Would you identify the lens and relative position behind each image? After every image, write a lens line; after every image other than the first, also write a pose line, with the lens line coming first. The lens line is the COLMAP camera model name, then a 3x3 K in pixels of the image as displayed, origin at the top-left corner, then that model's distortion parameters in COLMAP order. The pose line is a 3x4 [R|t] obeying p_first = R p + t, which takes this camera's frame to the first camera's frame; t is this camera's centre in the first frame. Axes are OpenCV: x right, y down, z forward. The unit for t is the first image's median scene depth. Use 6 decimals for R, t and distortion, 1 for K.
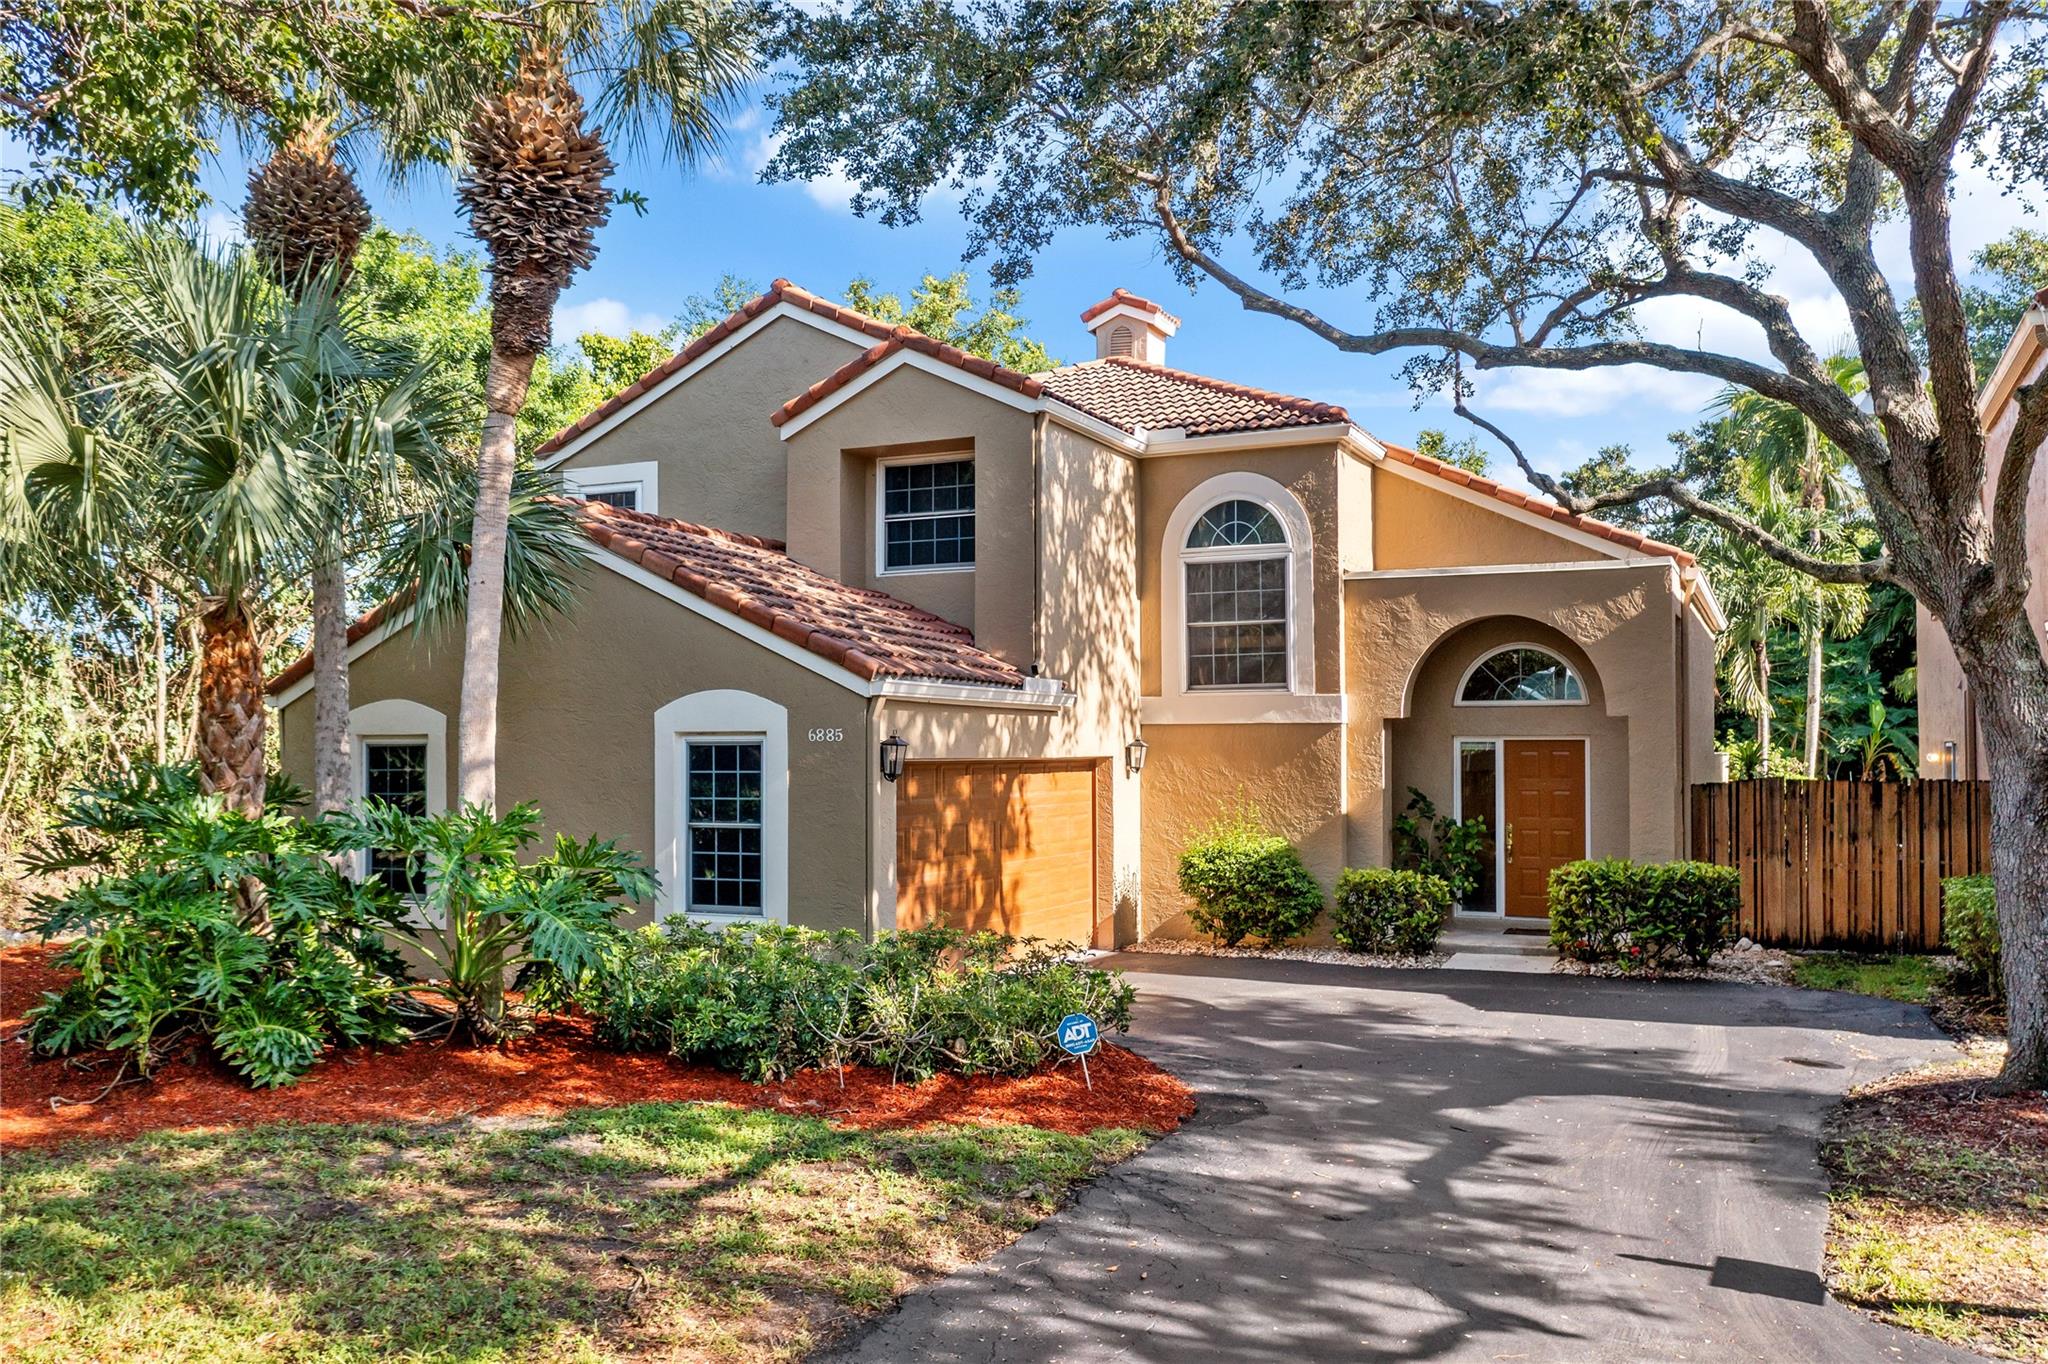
lens RADIAL K [[1633.8, 0, 1023.7], [0, 1633.8, 657.7], [0, 0, 1]] dist [-0.018294, 0.004979]
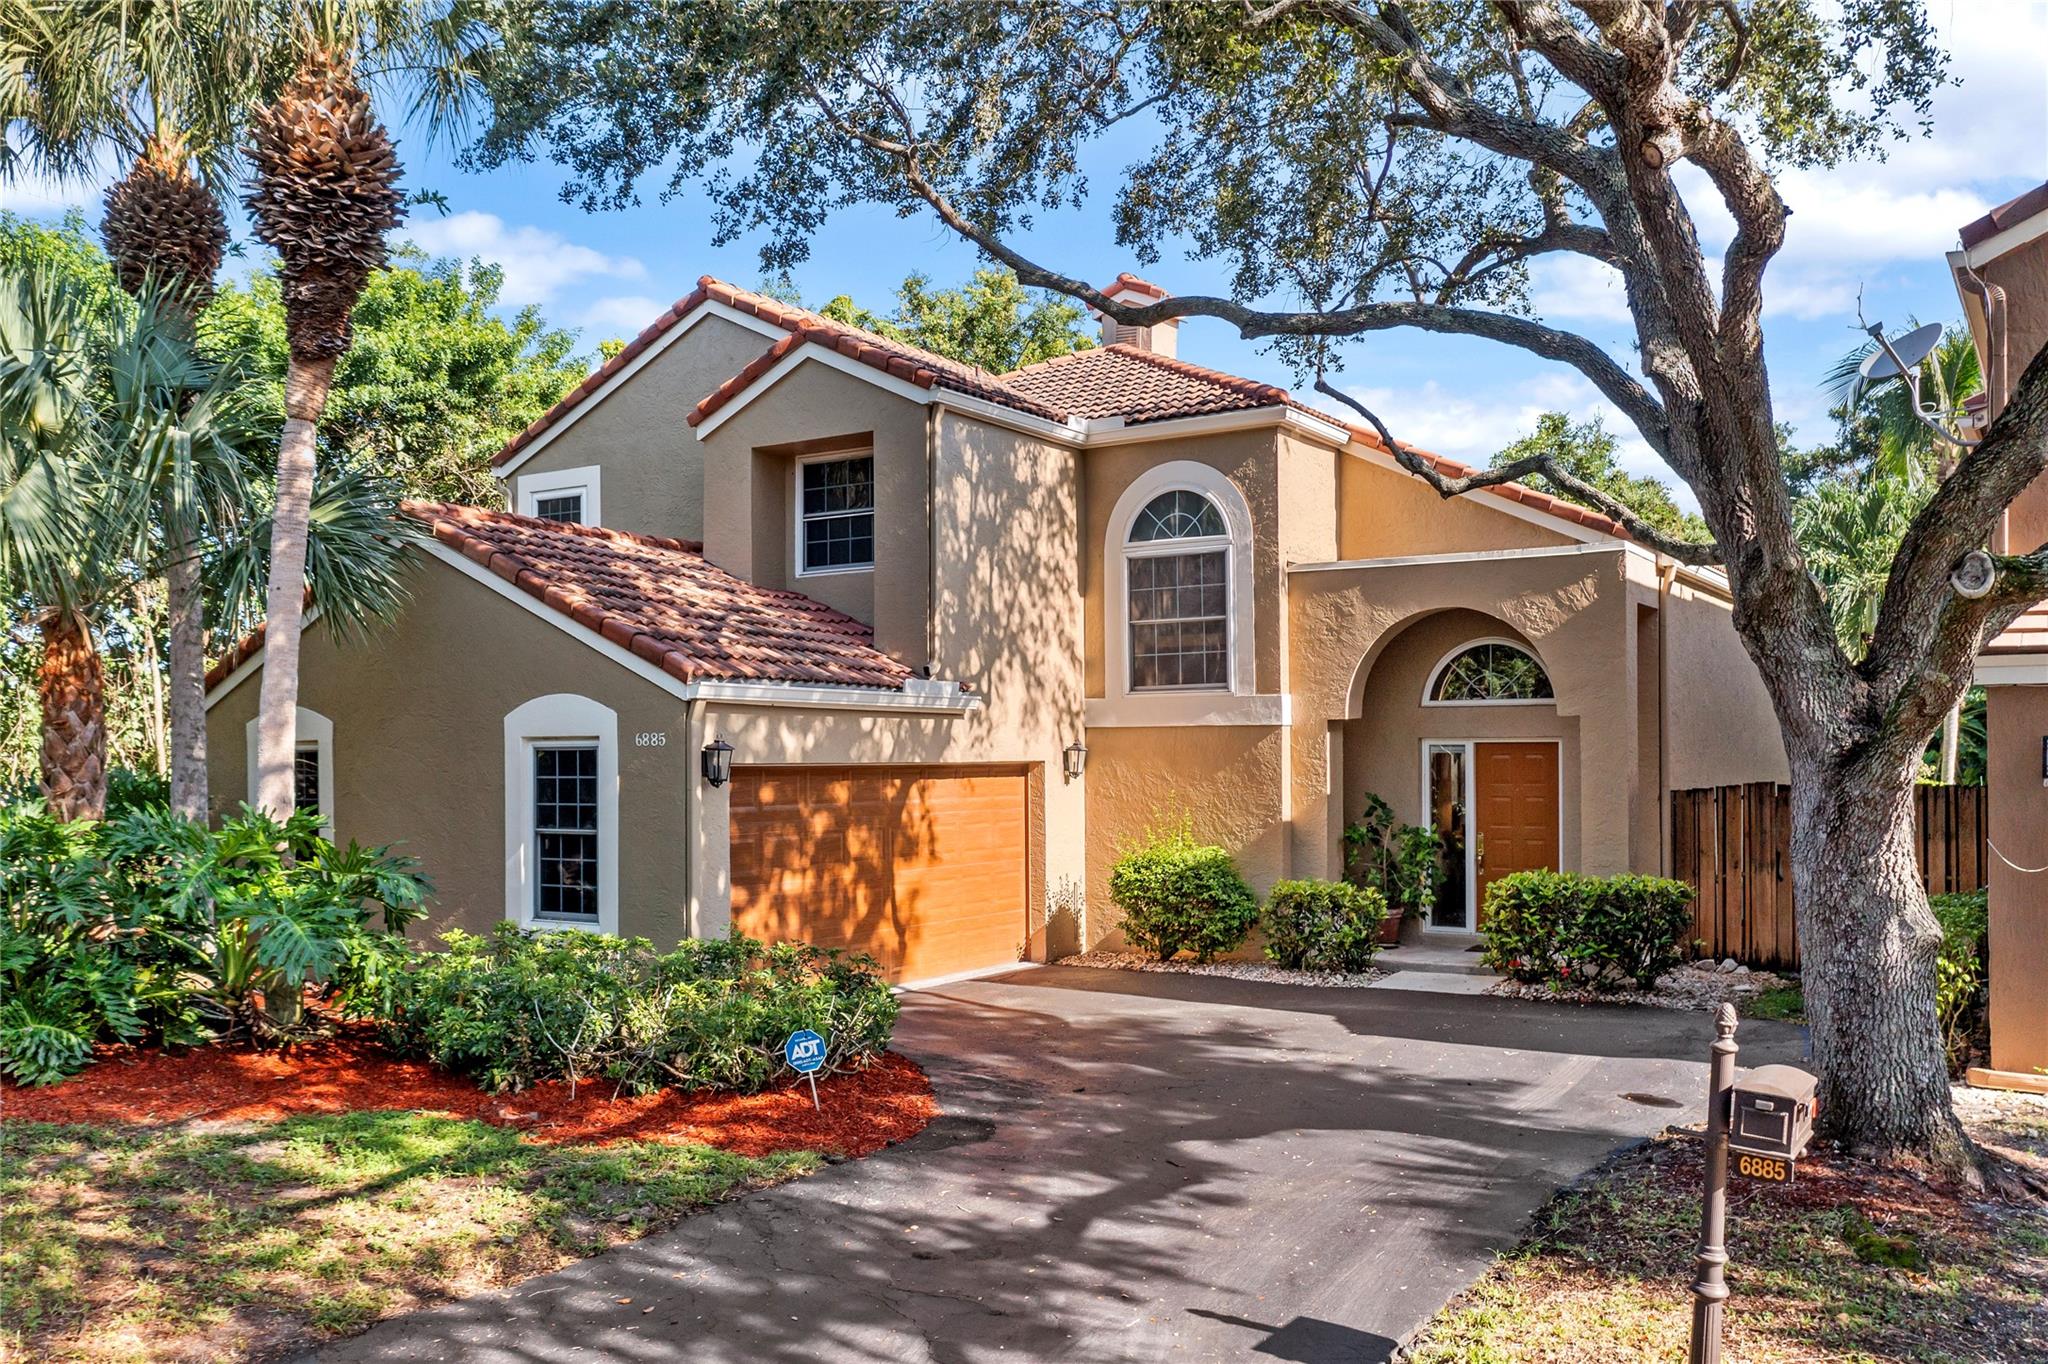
lens RADIAL K [[1657.4, 0, 1024.0], [0, 1657.4, 682.0], [0, 0, 1]] dist [-0.016173, 0.001043]
pose [[0.991458, -0.008108, -0.130171, 0.253670], [0.009680, 0.999888, 0.011446, 0.004174], [0.130063, -0.012609, 0.991426, 0.051507]]
